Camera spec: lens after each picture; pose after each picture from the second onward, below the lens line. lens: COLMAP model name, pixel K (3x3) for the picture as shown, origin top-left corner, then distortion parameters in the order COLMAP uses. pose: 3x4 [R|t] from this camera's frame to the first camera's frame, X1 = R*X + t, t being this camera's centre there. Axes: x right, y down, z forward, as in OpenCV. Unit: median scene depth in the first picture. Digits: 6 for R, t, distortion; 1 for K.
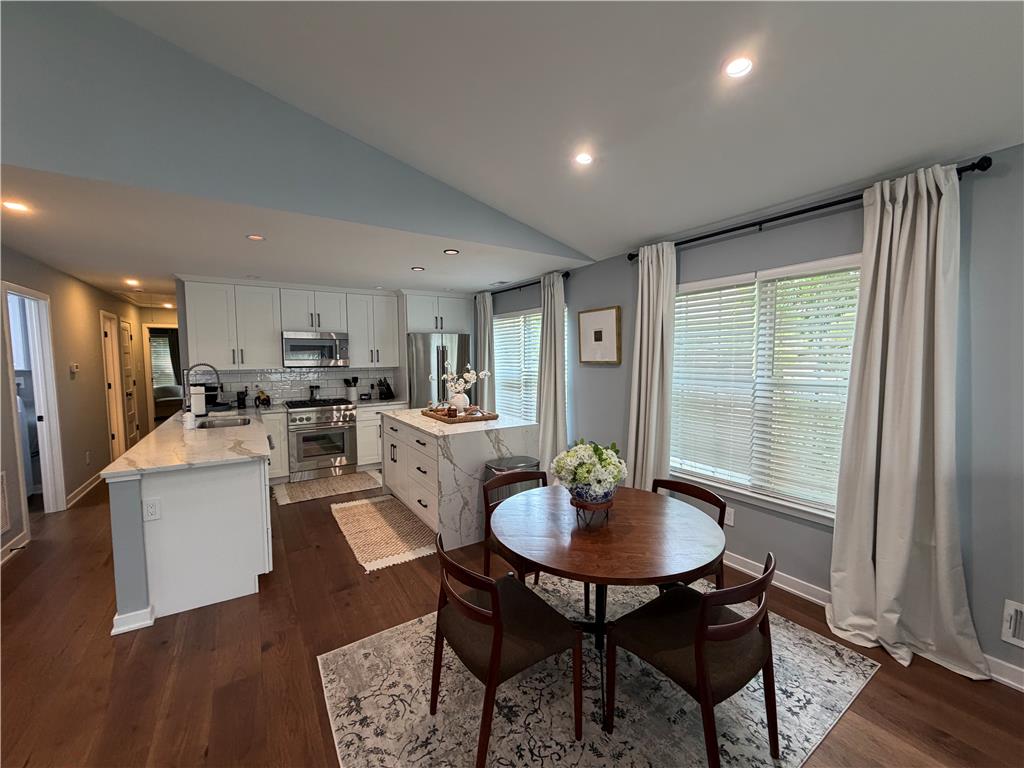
lens RADIAL K [[407.2, 0, 512.4], [0, 407.2, 384.9], [0, 0, 1]] dist [-0.001289, 0.000087]
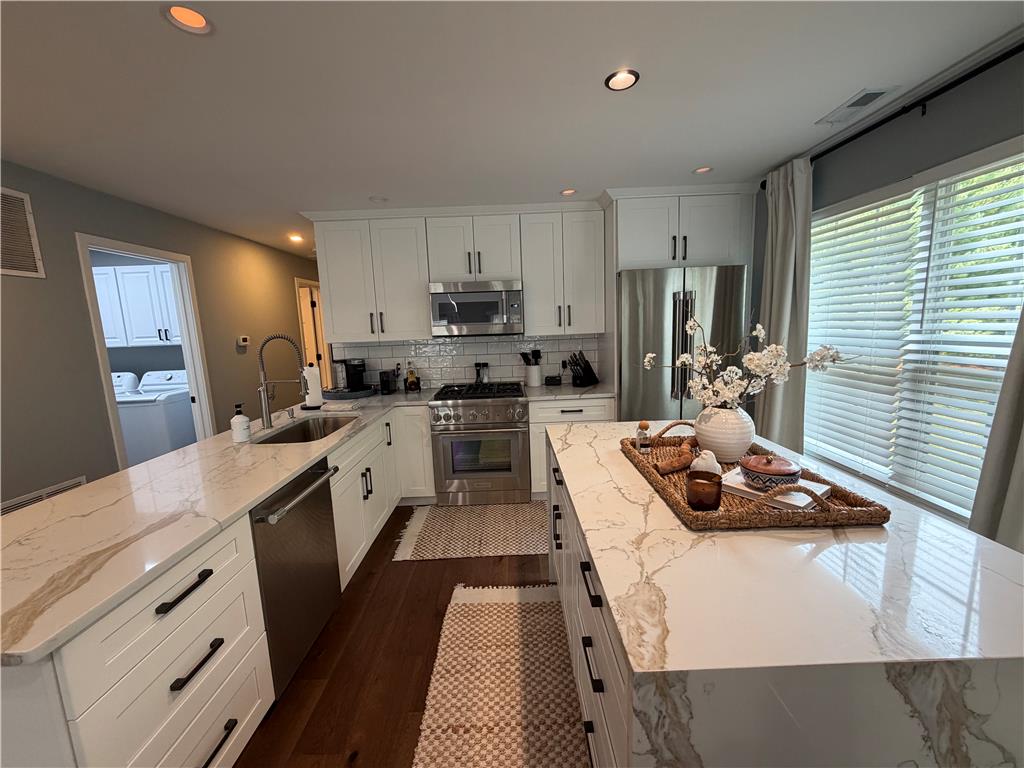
lens RADIAL K [[407.2, 0, 511.1], [0, 407.2, 385.4], [0, 0, 1]] dist [-0.001289, 0.000087]
pose [[0.840477, 0.054795, -0.539069, -0.078635], [-0.005313, 0.995659, 0.092922, -0.026003], [0.541820, -0.075235, 0.837120, 0.481776]]
